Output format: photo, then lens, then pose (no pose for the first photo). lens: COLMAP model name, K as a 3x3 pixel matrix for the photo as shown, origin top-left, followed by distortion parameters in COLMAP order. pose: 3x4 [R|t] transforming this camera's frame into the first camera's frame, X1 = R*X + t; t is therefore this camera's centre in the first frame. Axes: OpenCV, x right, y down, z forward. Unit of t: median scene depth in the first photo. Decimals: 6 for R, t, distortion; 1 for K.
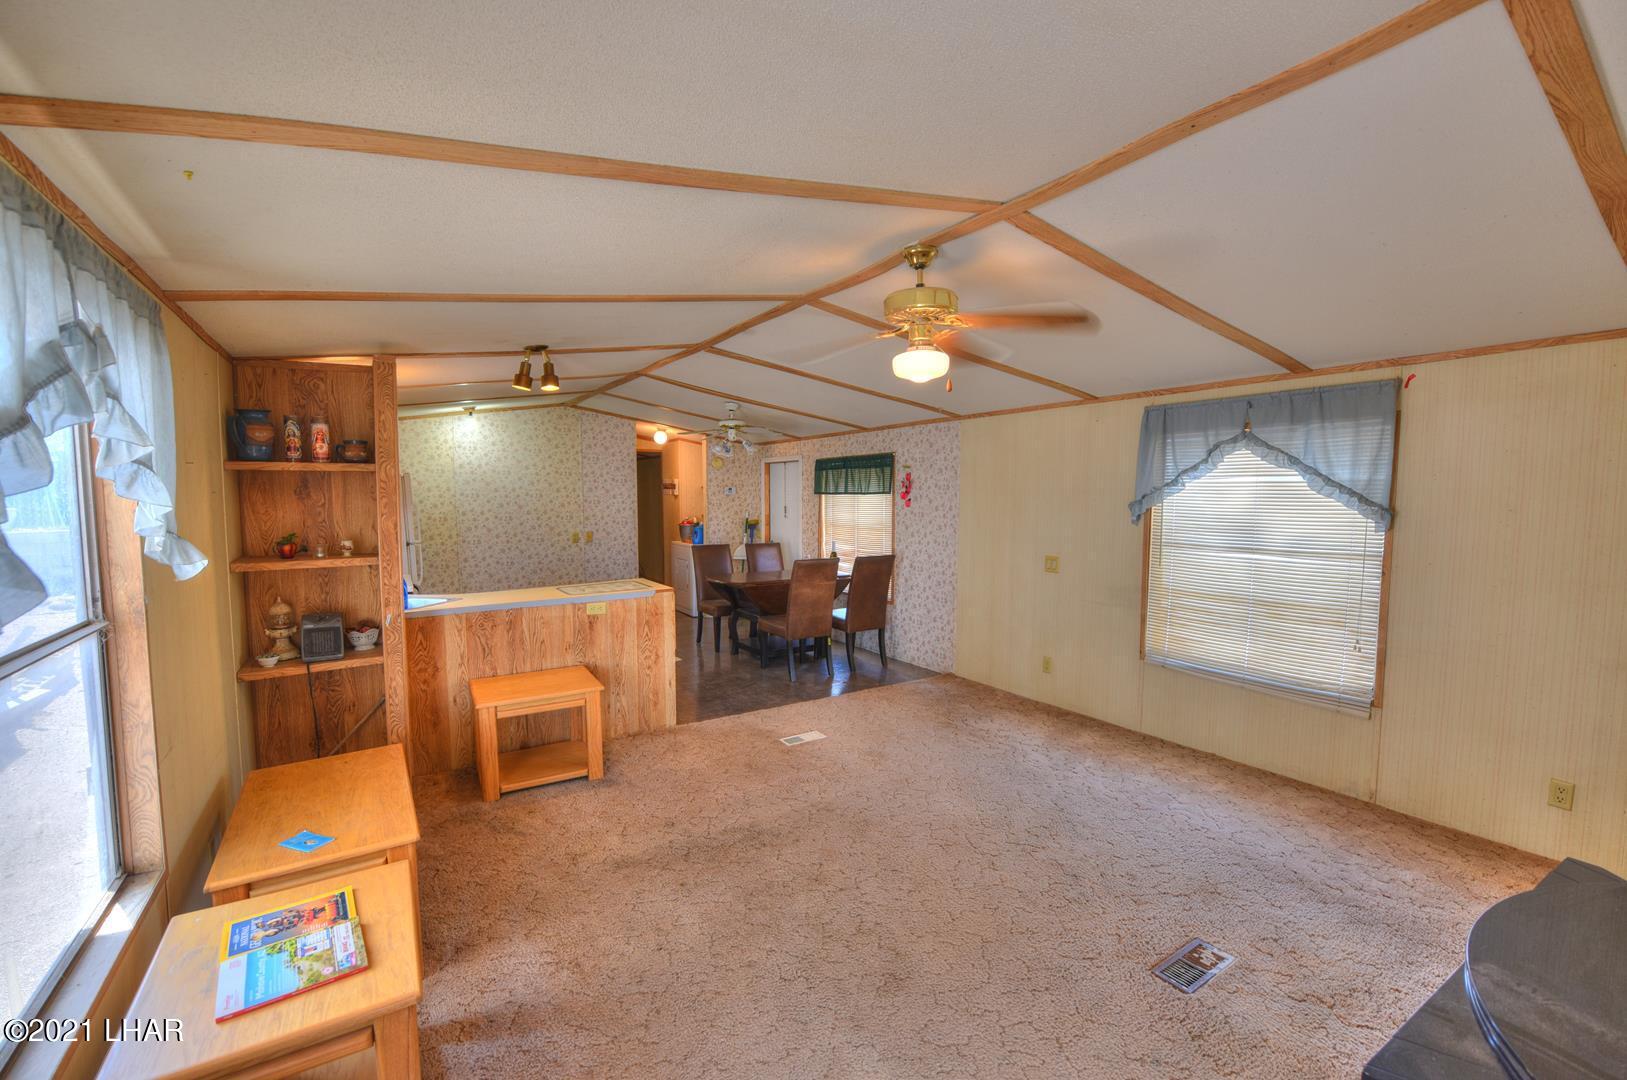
lens RADIAL K [[662.0, 0, 806.2], [0, 662.0, 543.4], [0, 0, 1]] dist [-0.000290, -0.000068]
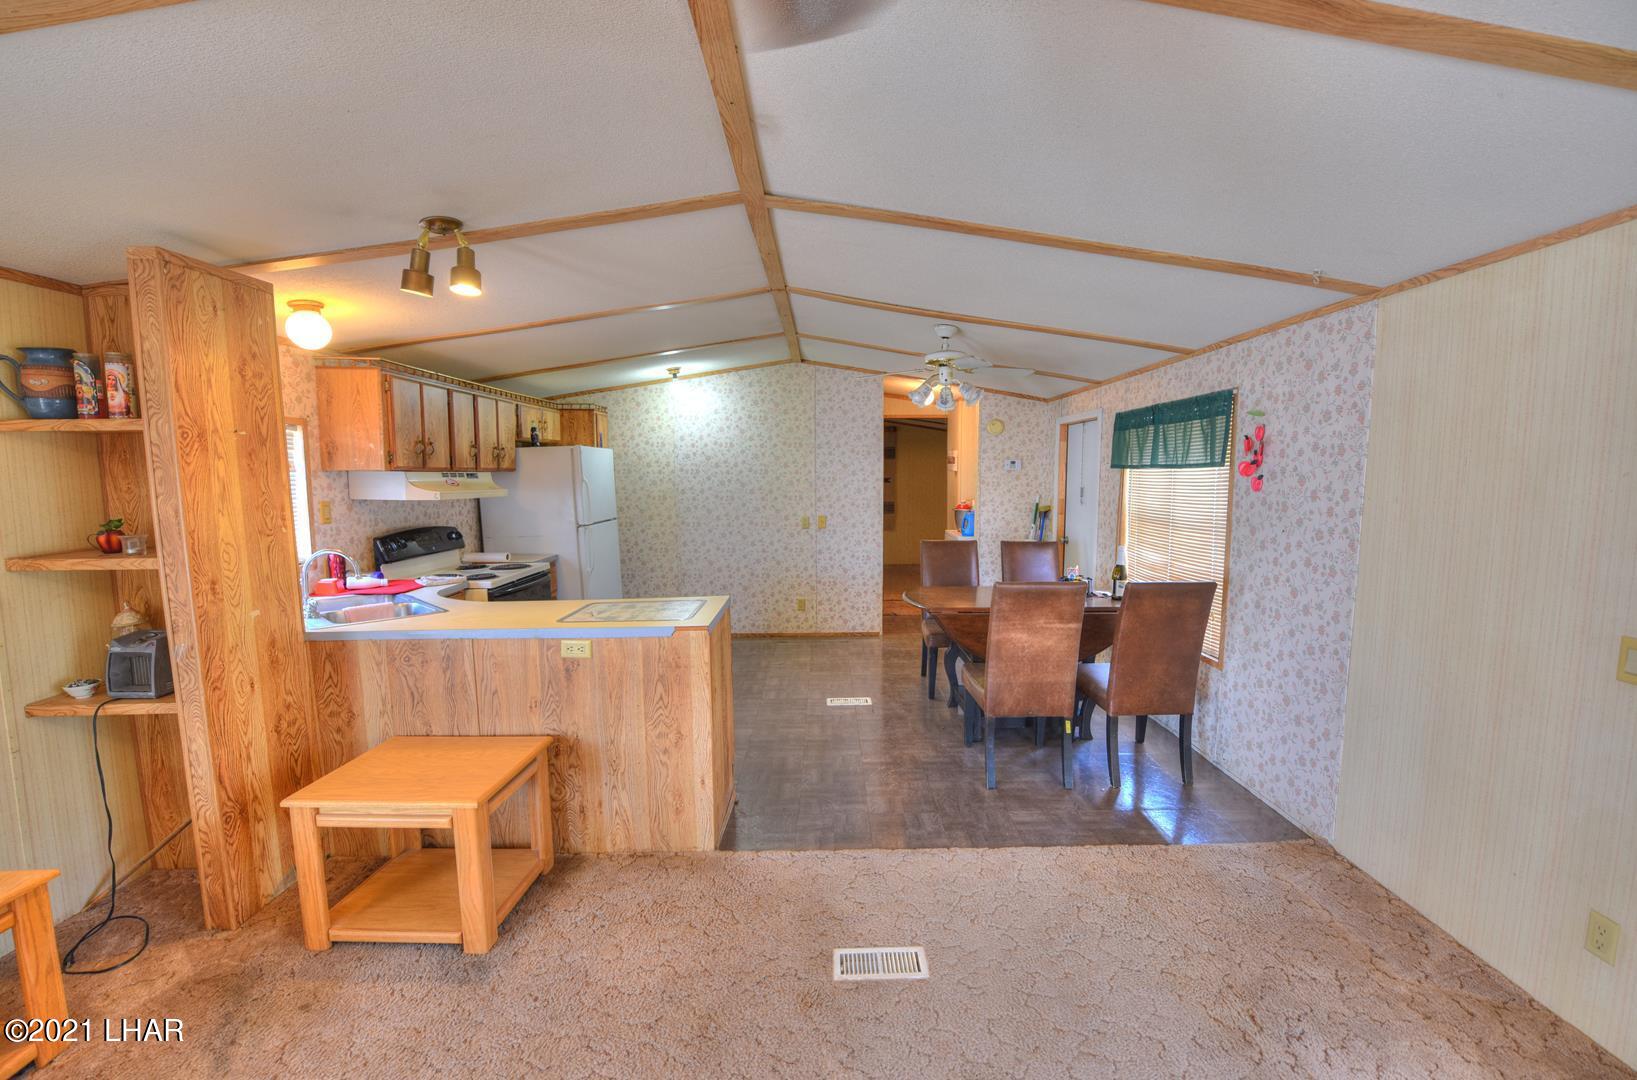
lens RADIAL K [[661.8, 0, 848.3], [0, 661.8, 538.7], [0, 0, 1]] dist [-0.010556, -0.000496]
pose [[0.861698, 0.049261, -0.505025, 0.138628], [-0.036808, 0.998723, 0.034614, -0.023548], [0.506085, -0.011238, 0.862411, 0.386145]]
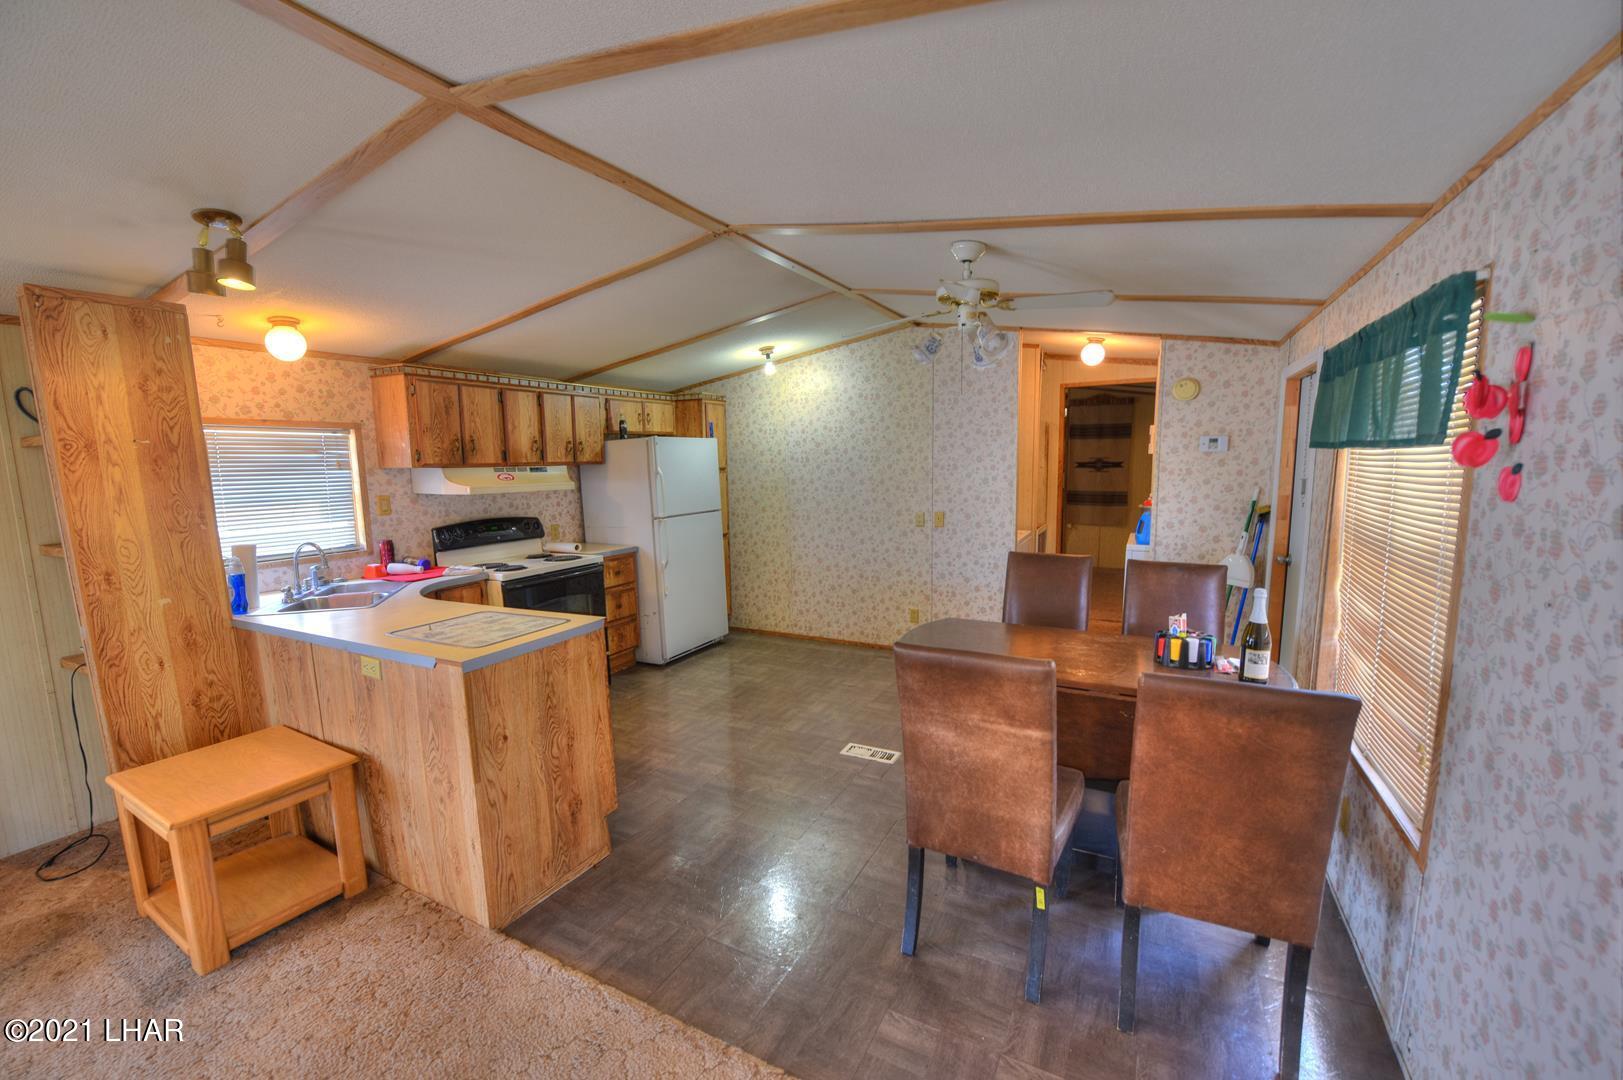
lens RADIAL K [[652.1, 0, 811.3], [0, 652.1, 544.3], [0, 0, 1]] dist [-0.016446, -0.000146]
pose [[0.501714, 0.103186, -0.858857, 0.219590], [-0.046246, 0.994640, 0.092484, -0.049047], [0.863796, -0.006682, 0.503797, 0.680693]]
